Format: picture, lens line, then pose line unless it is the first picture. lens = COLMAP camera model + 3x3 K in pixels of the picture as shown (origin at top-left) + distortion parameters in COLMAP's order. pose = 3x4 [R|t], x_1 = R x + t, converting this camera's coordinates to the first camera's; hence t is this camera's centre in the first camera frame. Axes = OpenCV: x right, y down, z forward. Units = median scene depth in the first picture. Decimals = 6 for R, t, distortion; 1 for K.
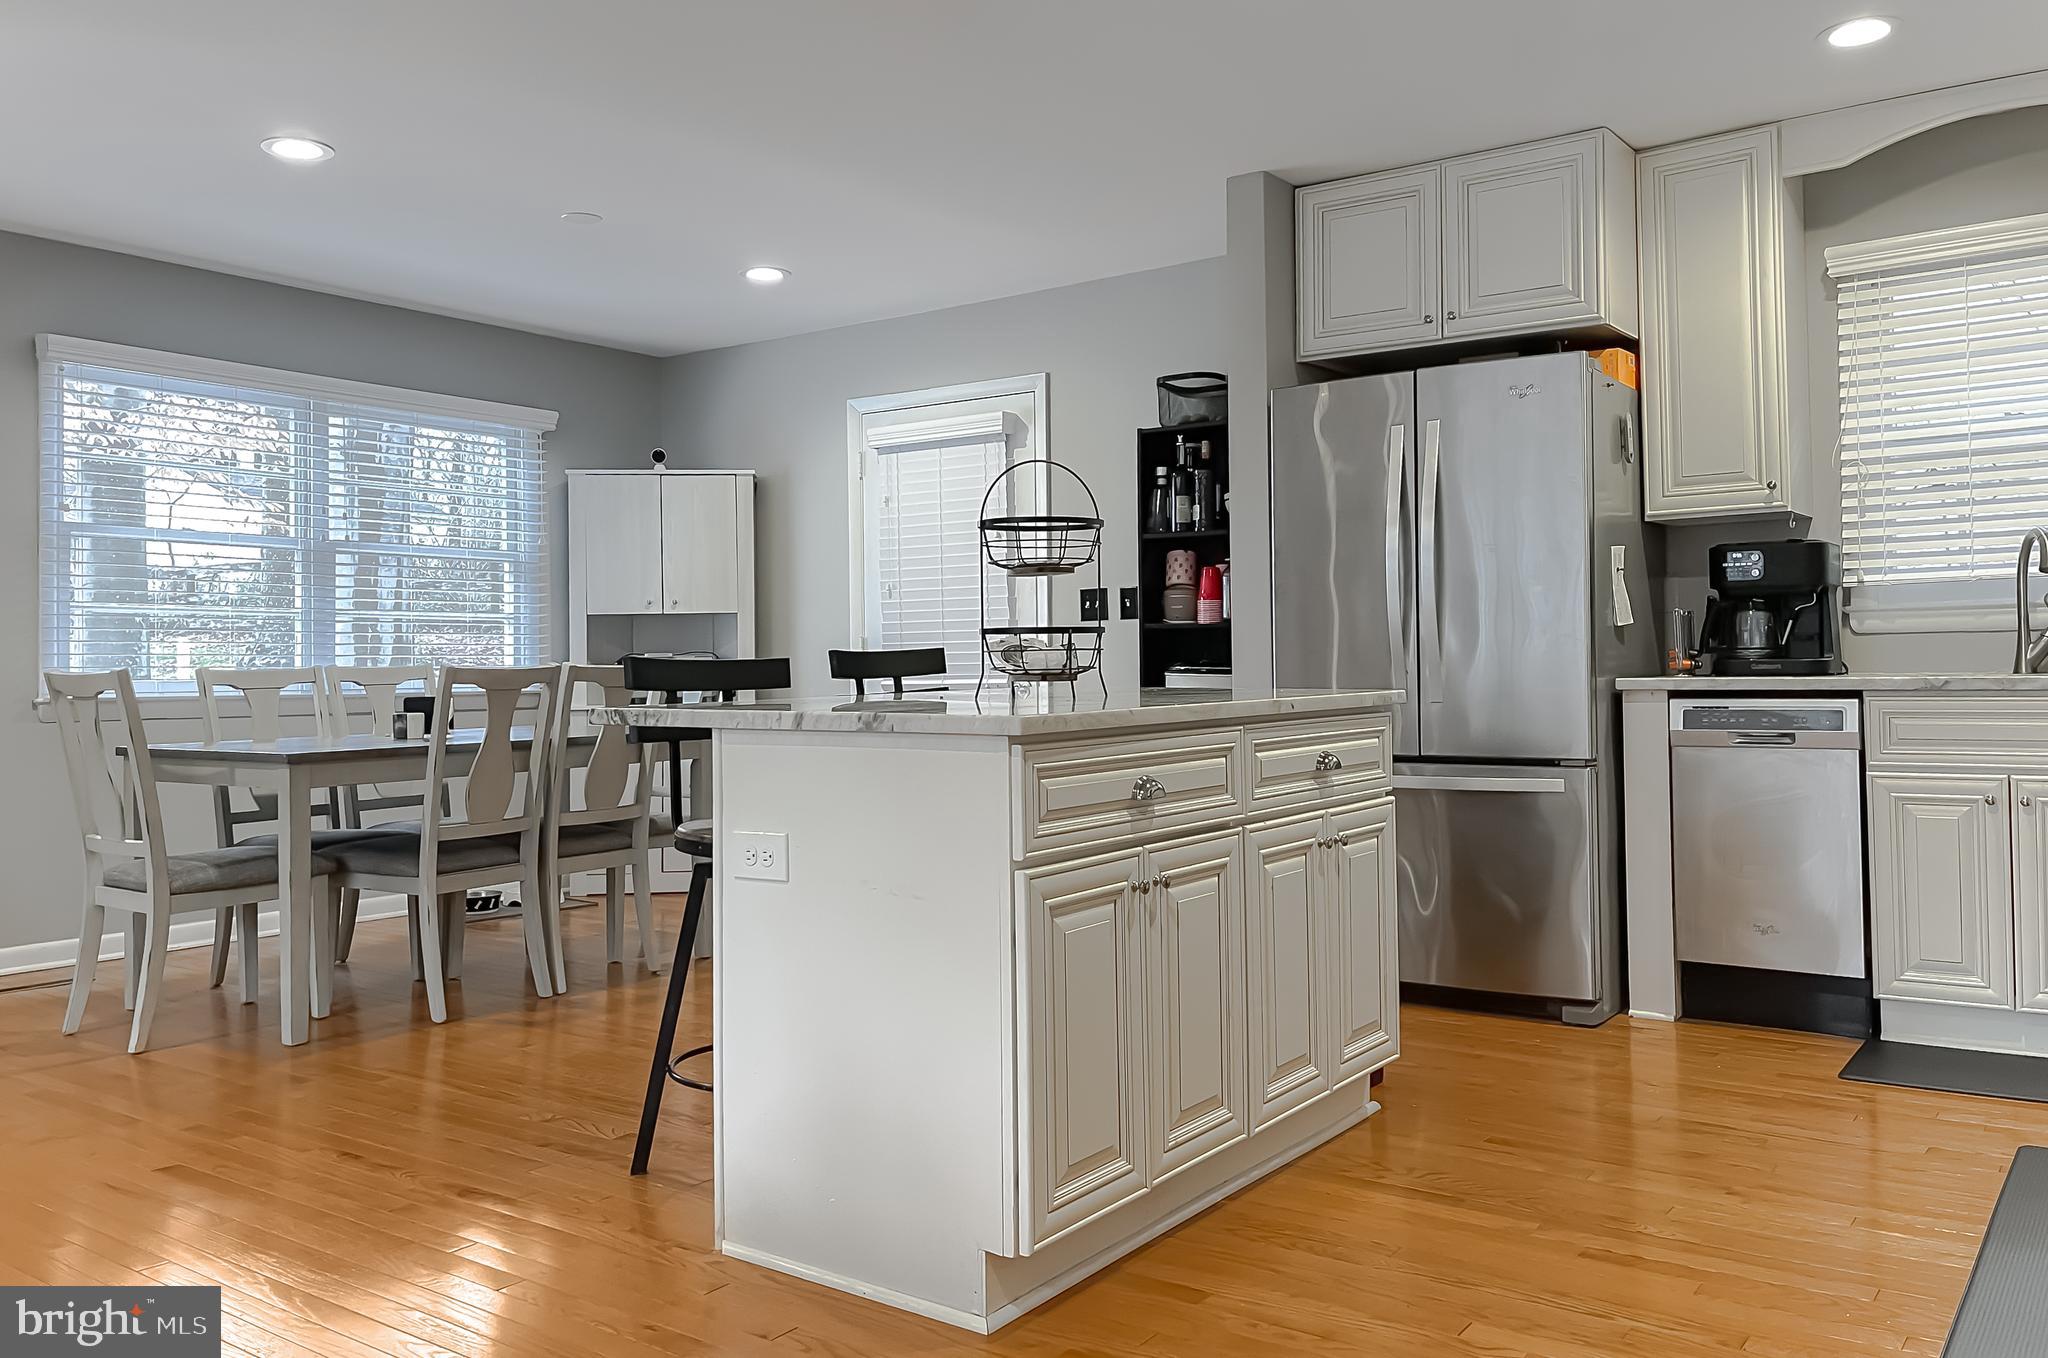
lens RADIAL K [[1533.3, 0, 1073.2], [0, 1533.3, 639.9], [0, 0, 1]] dist [0.009078, -0.004493]
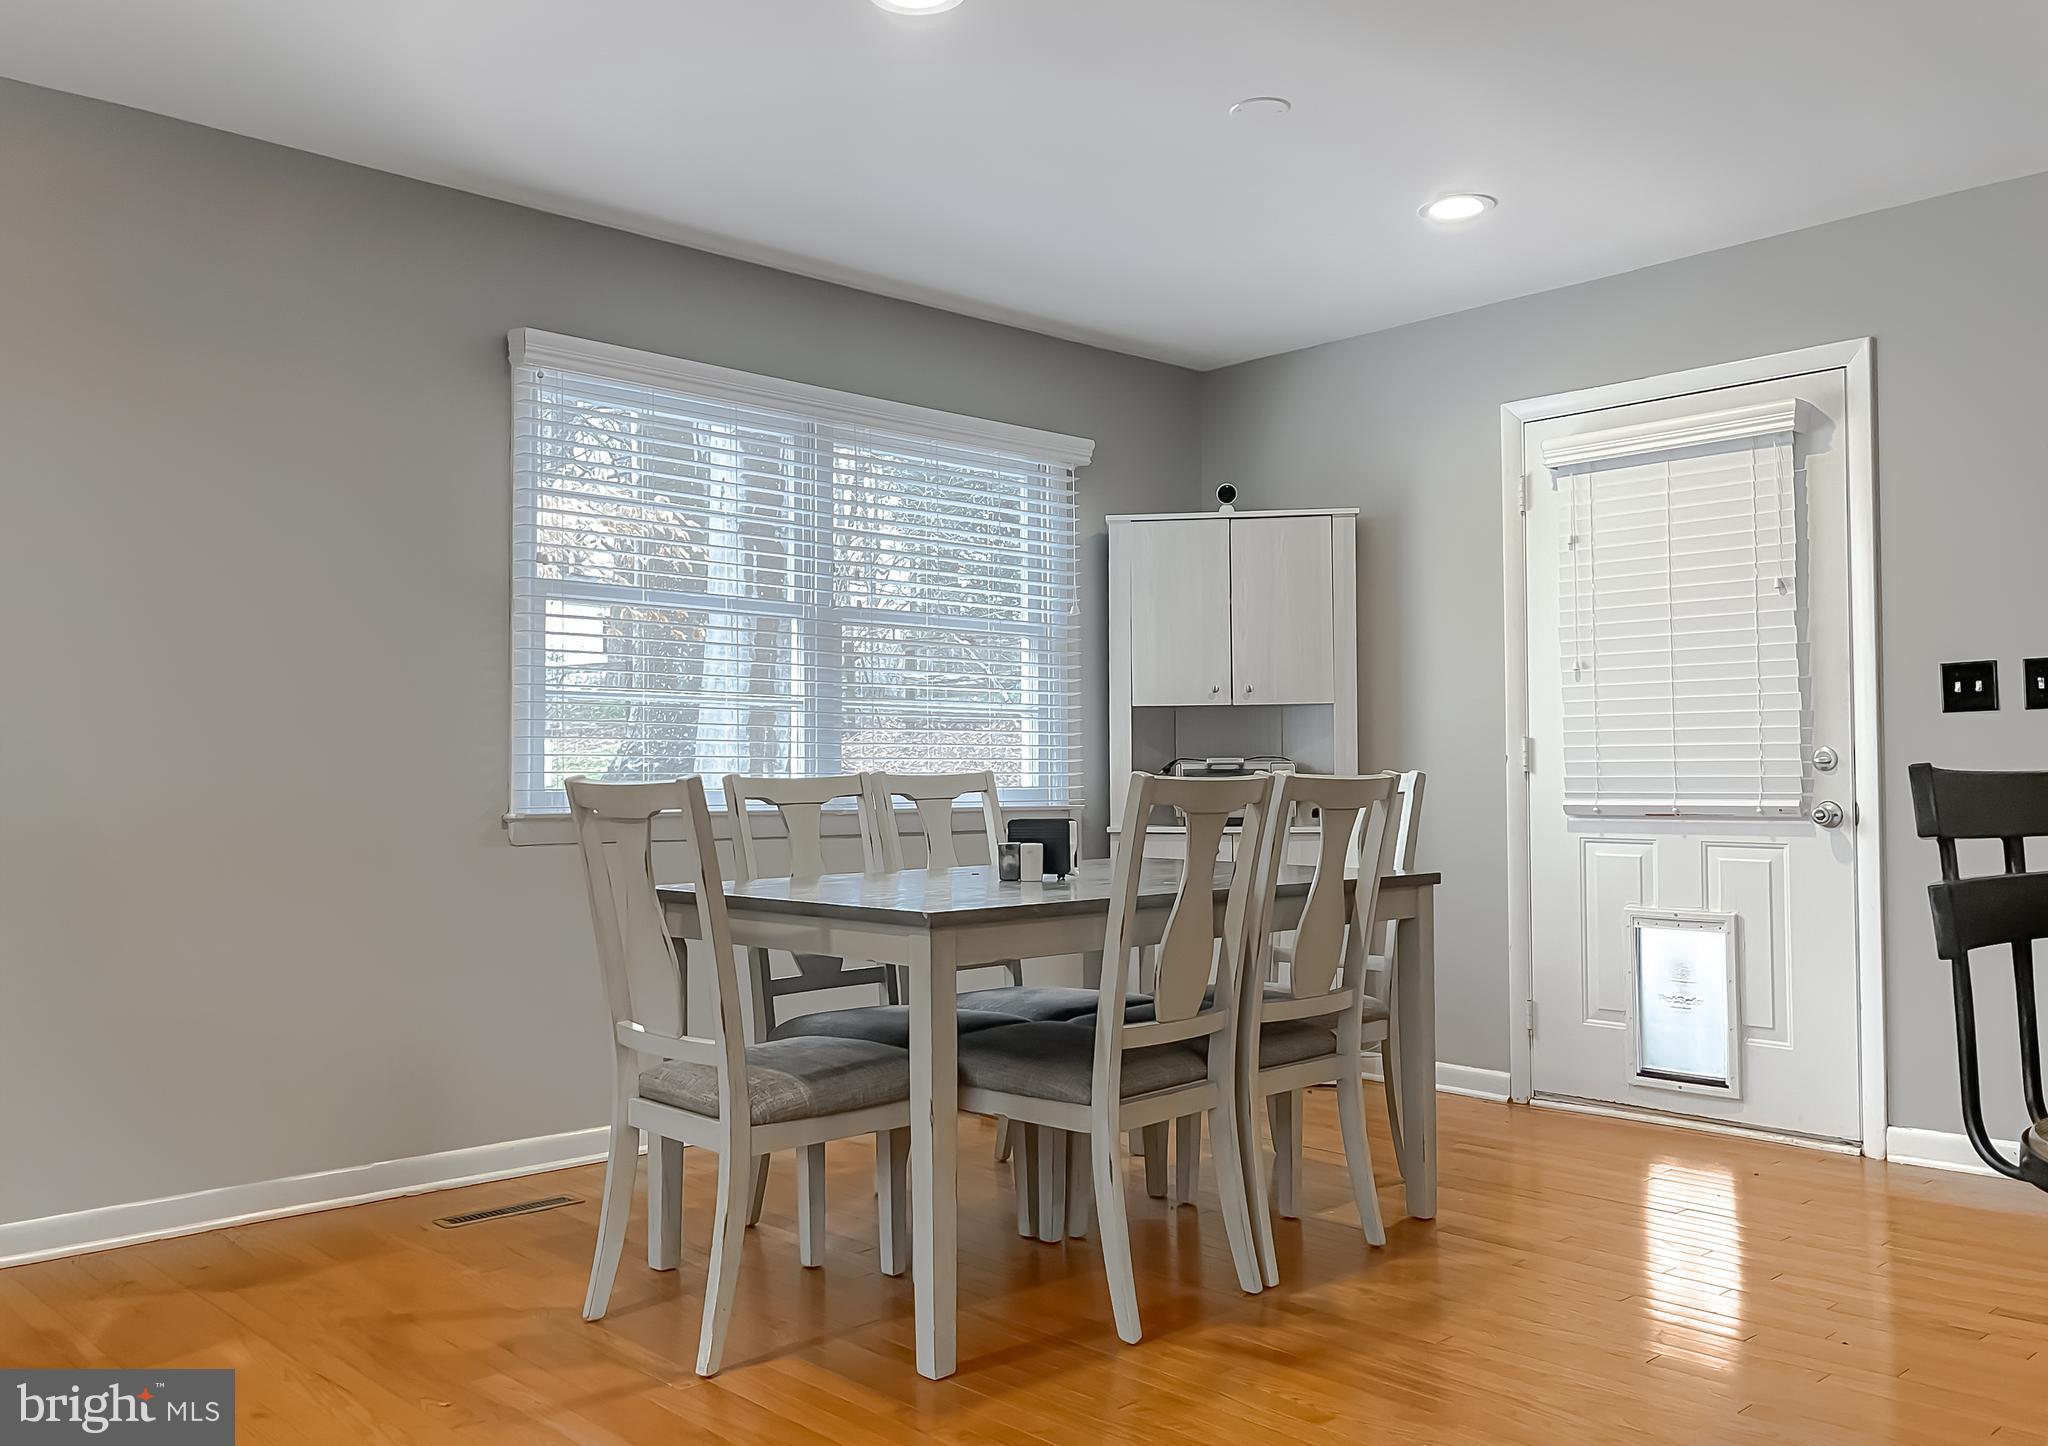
lens RADIAL K [[1612.1, 0, 1033.3], [0, 1612.1, 712.9], [0, 0, 1]] dist [0.033780, -0.004777]
pose [[0.979236, 0.000011, -0.202723, -0.239158], [-0.004148, 0.999792, -0.019983, 0.003631], [0.202680, 0.020409, 0.979032, 0.253737]]
